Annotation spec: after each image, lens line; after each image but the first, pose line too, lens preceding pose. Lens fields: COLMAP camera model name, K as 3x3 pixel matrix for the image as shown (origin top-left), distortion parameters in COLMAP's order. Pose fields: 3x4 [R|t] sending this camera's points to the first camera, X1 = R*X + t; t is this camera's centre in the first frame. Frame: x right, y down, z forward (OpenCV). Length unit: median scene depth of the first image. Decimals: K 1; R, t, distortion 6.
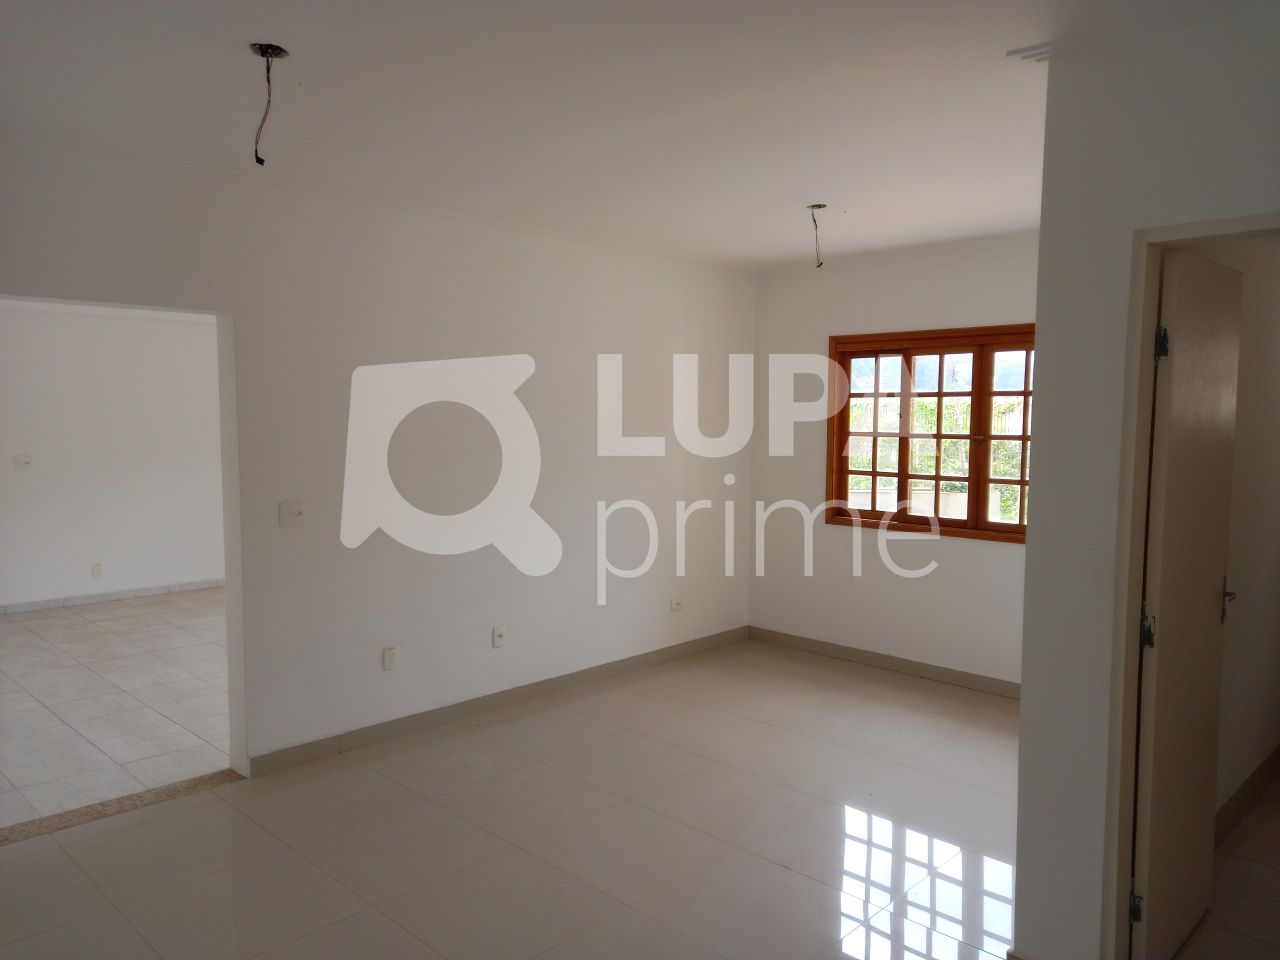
lens RADIAL K [[934.0, 0, 697.7], [0, 934.0, 480.3], [0, 0, 1]] dist [0.025714, -0.004907]
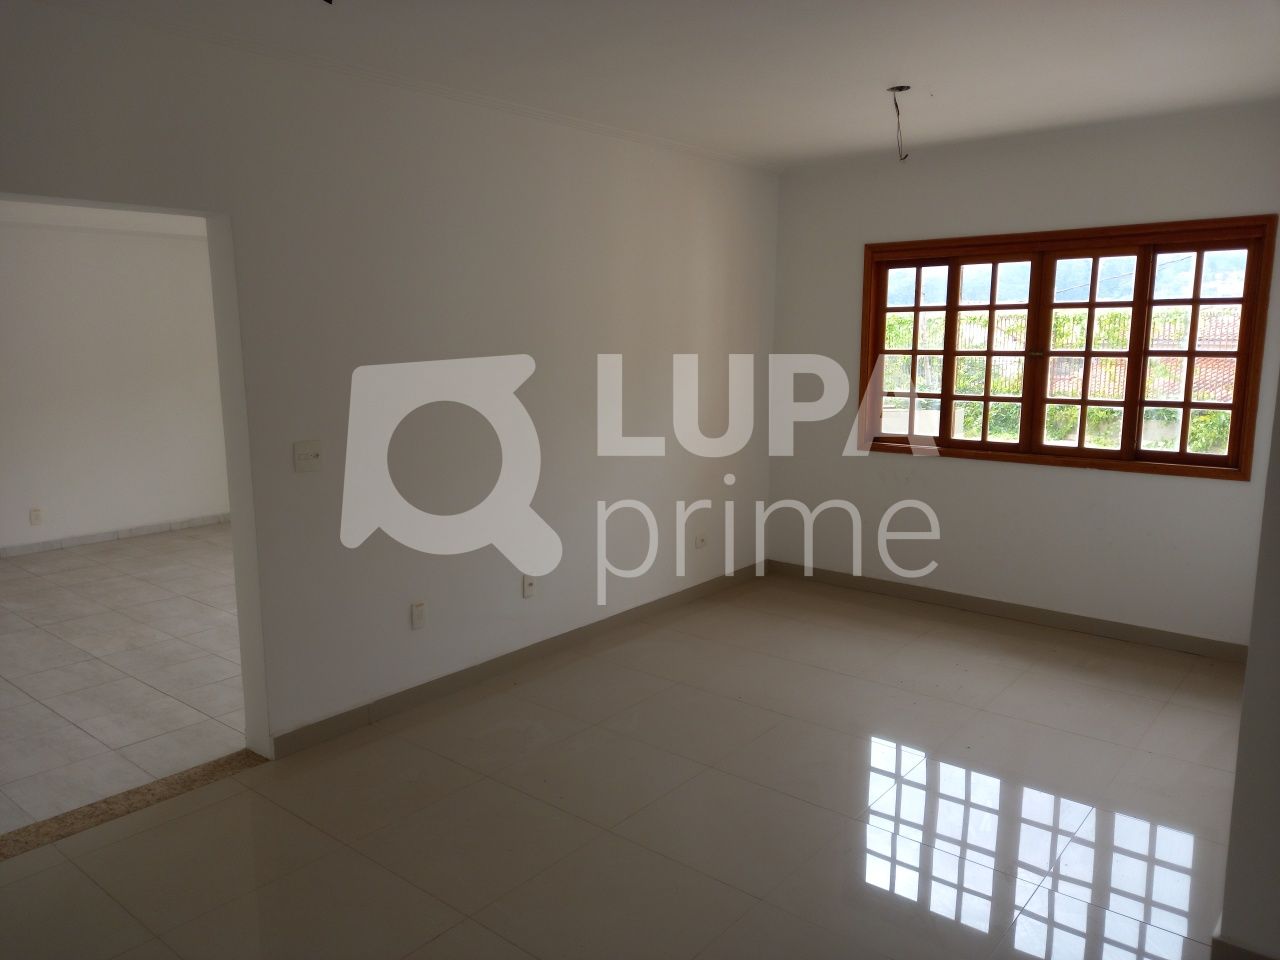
lens RADIAL K [[931.6, 0, 692.3], [0, 931.6, 481.9], [0, 0, 1]] dist [0.012632, 0.002025]
pose [[0.996880, -0.023318, 0.075406, -0.130912], [0.016573, 0.995906, 0.088864, -0.009039], [-0.077170, -0.087337, 0.993185, 0.117513]]
